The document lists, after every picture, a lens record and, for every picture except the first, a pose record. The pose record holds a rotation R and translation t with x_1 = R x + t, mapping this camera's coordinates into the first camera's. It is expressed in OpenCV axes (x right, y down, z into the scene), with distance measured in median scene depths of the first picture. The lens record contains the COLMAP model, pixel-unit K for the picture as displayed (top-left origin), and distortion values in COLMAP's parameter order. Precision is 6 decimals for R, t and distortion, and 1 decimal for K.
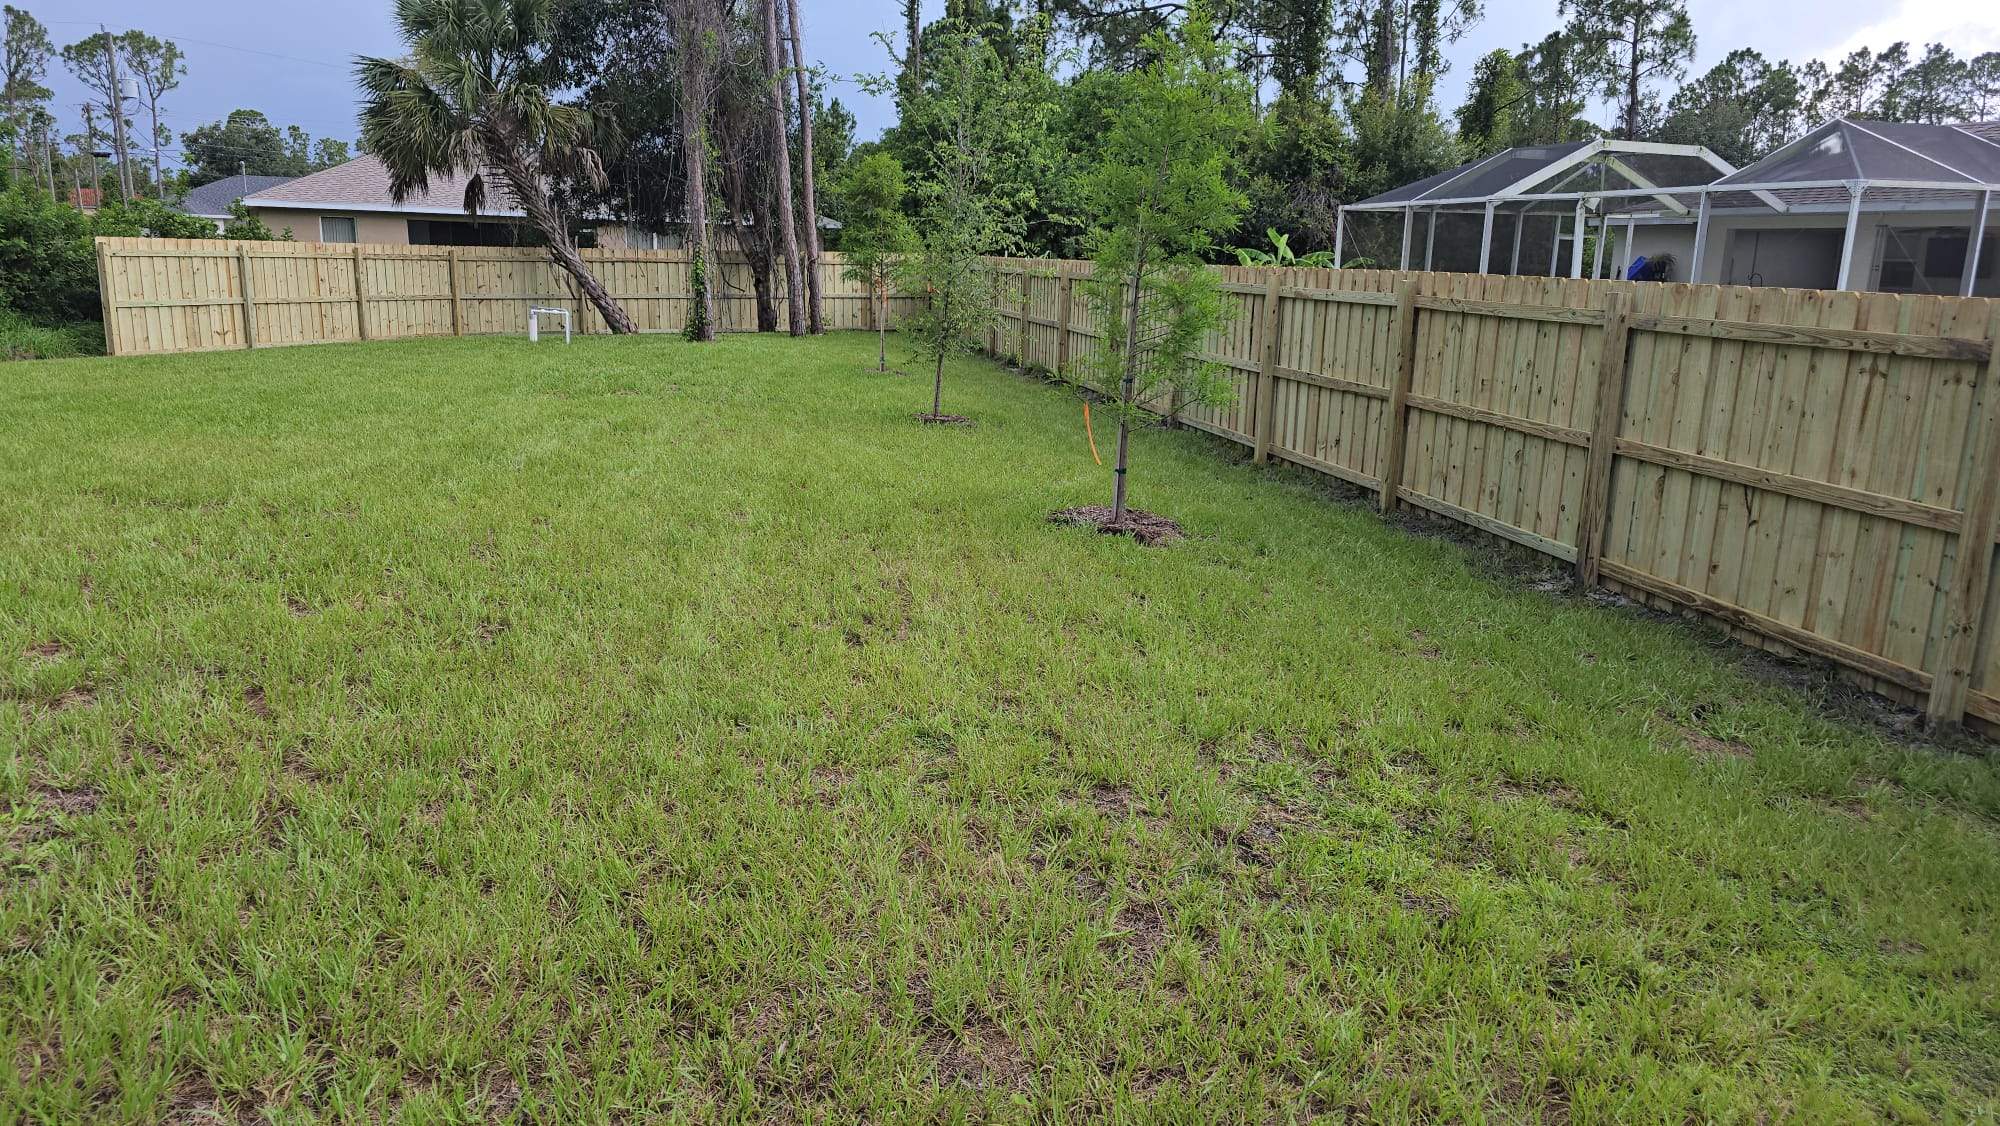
lens RADIAL K [[1321.3, 0, 994.1], [0, 1321.3, 556.0], [0, 0, 1]] dist [0.060076, -0.060425]
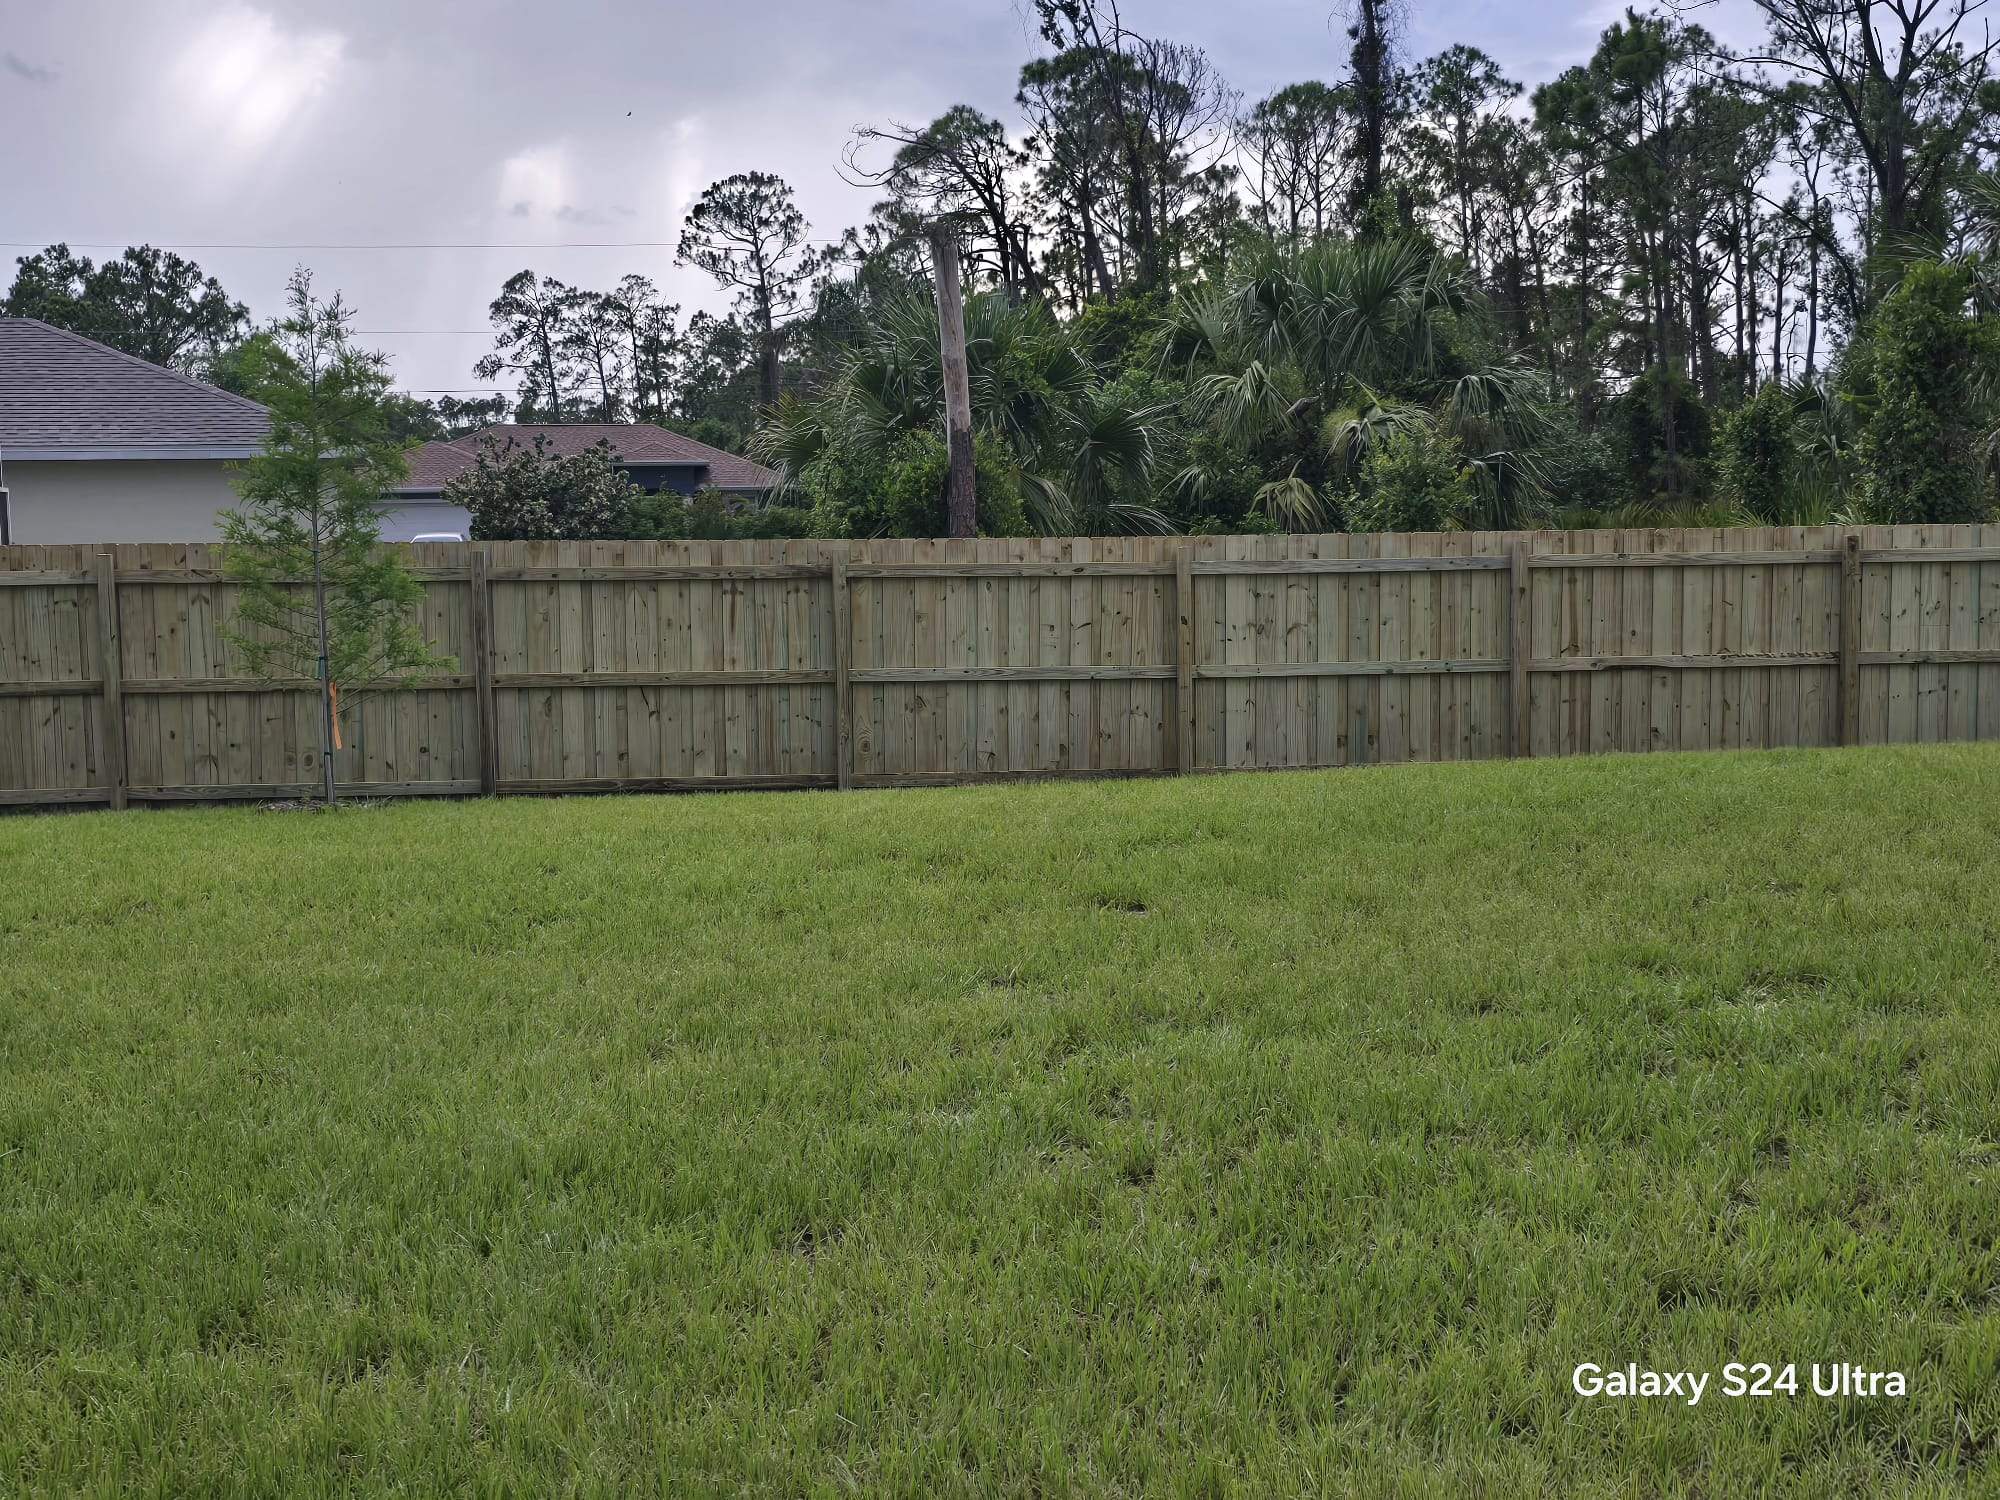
lens RADIAL K [[2625.6, 0, 1039.2], [0, 2625.6, 814.9], [0, 0, 1]] dist [0.074116, 0.000000]
pose [[0.082089, -0.138599, 0.986941, -1.888494], [0.237957, 0.964368, 0.115637, -0.130198], [-0.967801, 0.225356, 0.112144, 0.330278]]
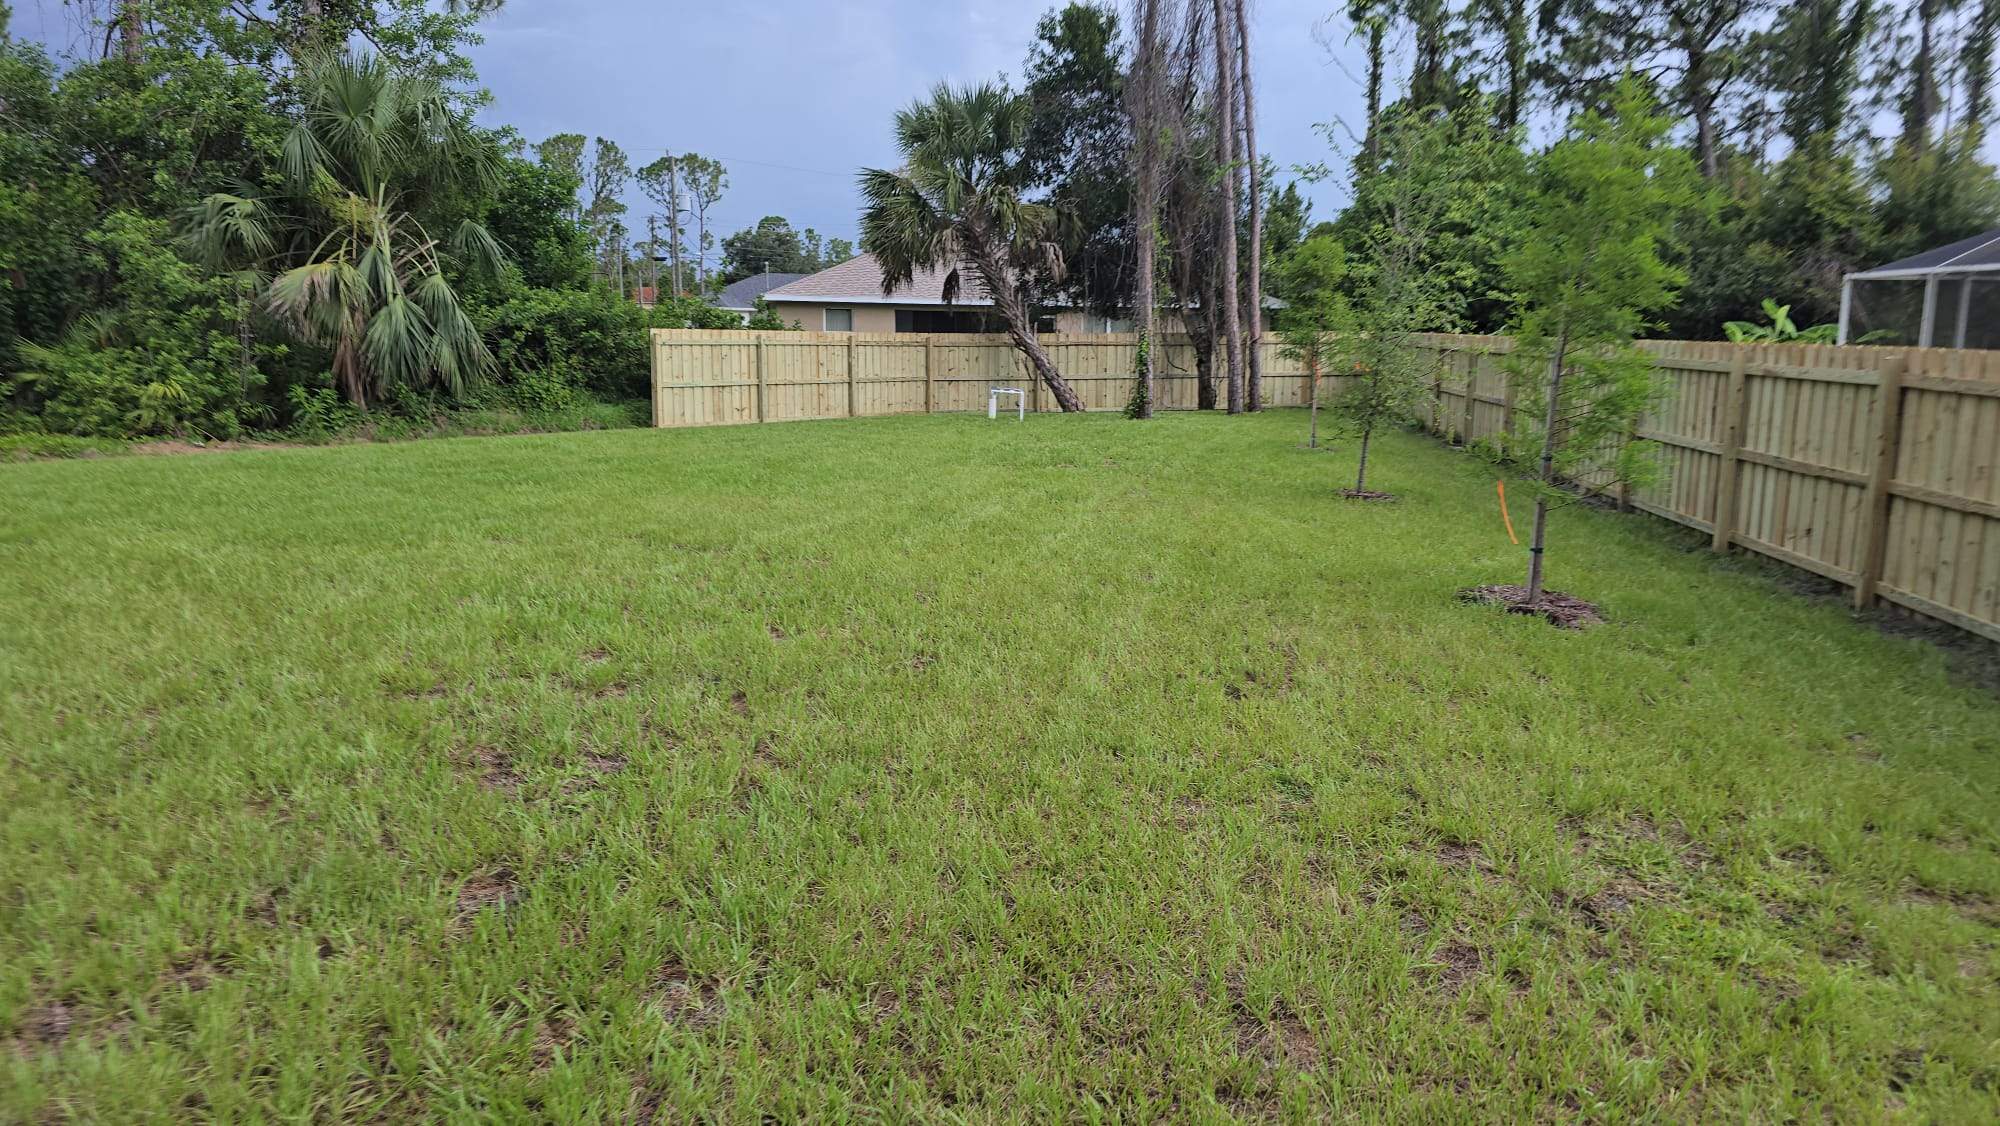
lens RADIAL K [[1321.3, 0, 1030.1], [0, 1321.3, 557.0], [0, 0, 1]] dist [0.060076, -0.060425]
pose [[0.954143, 0.039875, -0.296682, 0.026902], [-0.056804, 0.997199, -0.048657, 0.008220], [0.293911, 0.063279, 0.953736, -0.041819]]
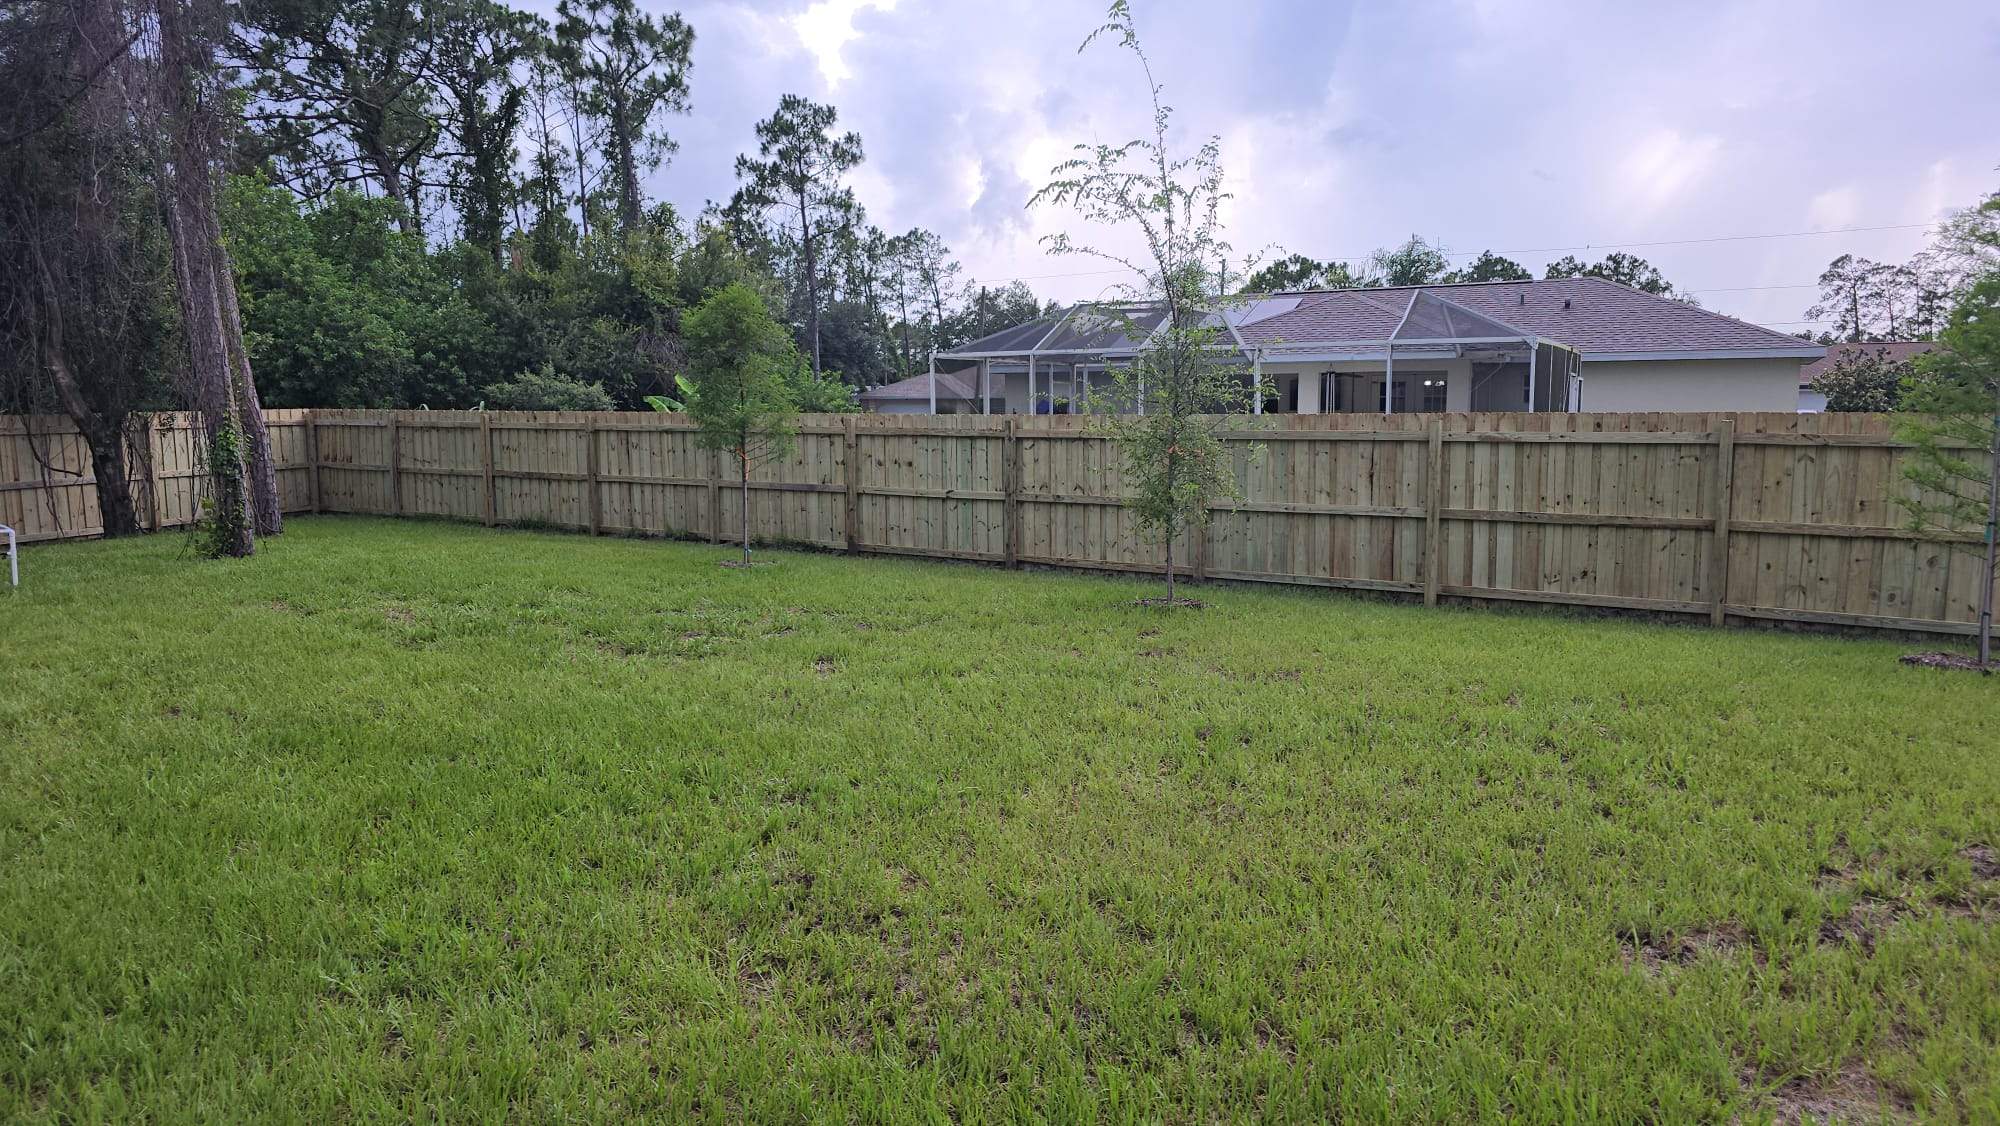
lens RADIAL K [[1321.3, 0, 1047.3], [0, 1321.3, 570.1], [0, 0, 1]] dist [0.060076, -0.060425]
pose [[0.706867, -0.111438, 0.698513, -1.198901], [0.176439, 0.984076, -0.021554, -0.217126], [-0.684987, 0.138481, 0.715273, 0.825036]]
